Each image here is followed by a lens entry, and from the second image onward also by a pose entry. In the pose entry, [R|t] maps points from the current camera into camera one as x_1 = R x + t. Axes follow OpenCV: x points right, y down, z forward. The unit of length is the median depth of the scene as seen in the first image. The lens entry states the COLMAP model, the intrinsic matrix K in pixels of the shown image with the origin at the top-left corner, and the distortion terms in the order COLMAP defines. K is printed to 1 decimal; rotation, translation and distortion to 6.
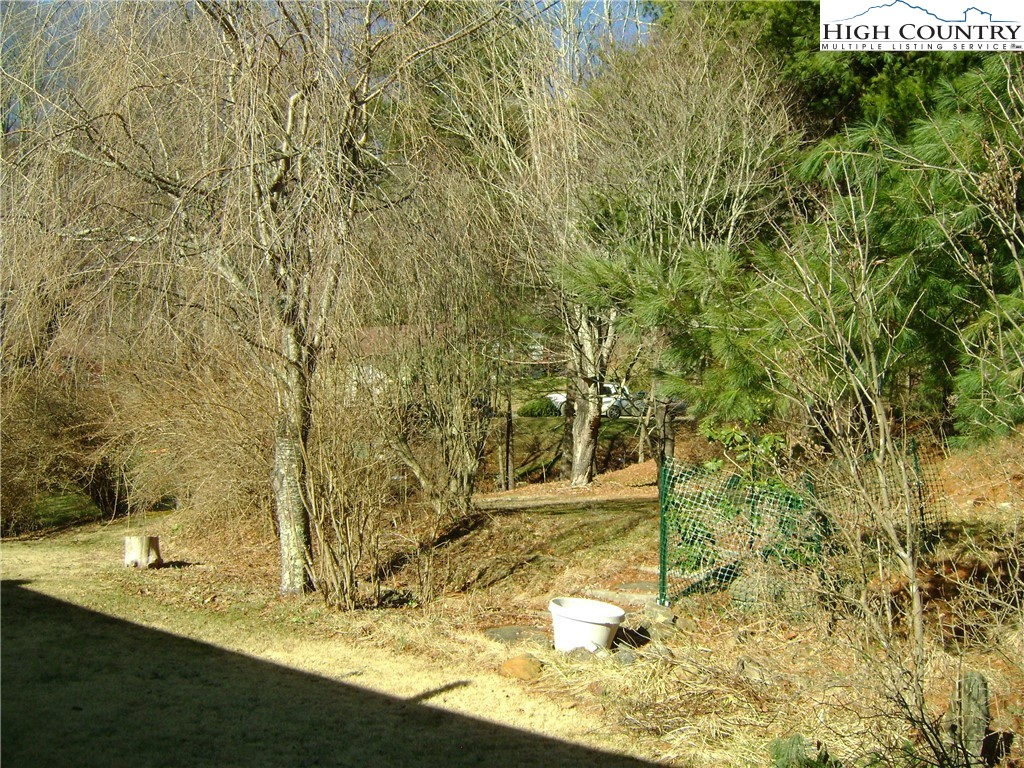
lens RADIAL K [[1027.3, 0, 526.0], [0, 1027.3, 381.8], [0, 0, 1]] dist [-0.186668, 0.097209]
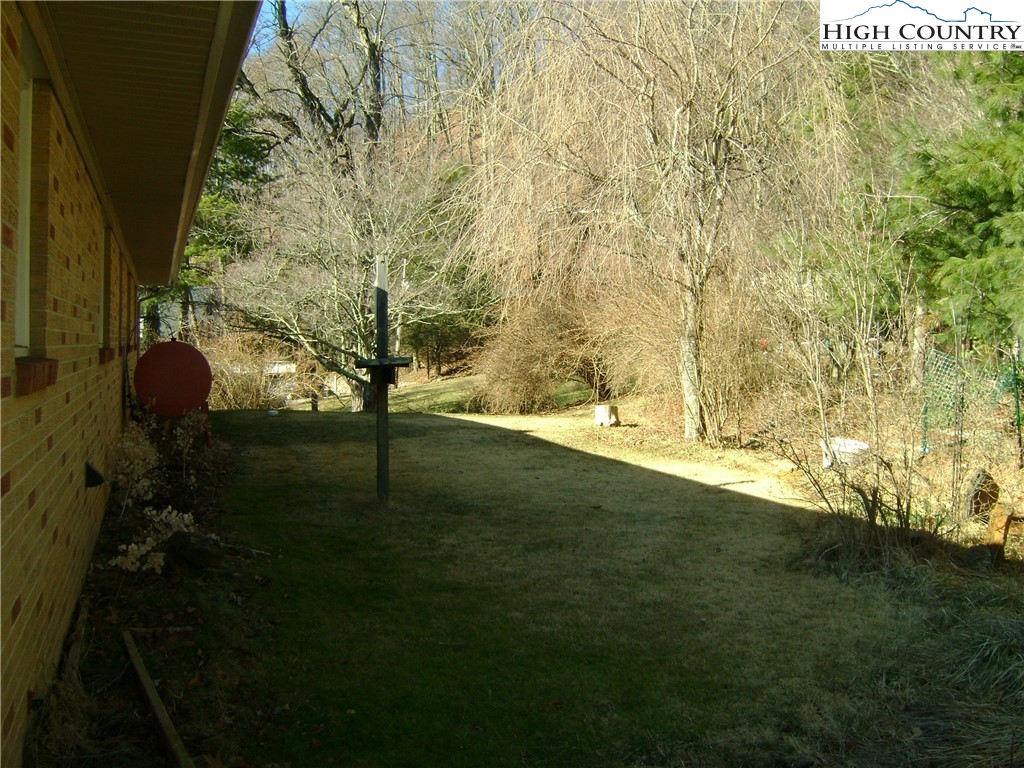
lens RADIAL K [[1027.3, 0, 526.0], [0, 1027.3, 381.8], [0, 0, 1]] dist [-0.186668, 0.097209]
pose [[0.872759, 0.011944, -0.488004, 0.283282], [0.035837, 0.995435, 0.088456, -0.021237], [0.486833, -0.094690, 0.868347, -0.421560]]
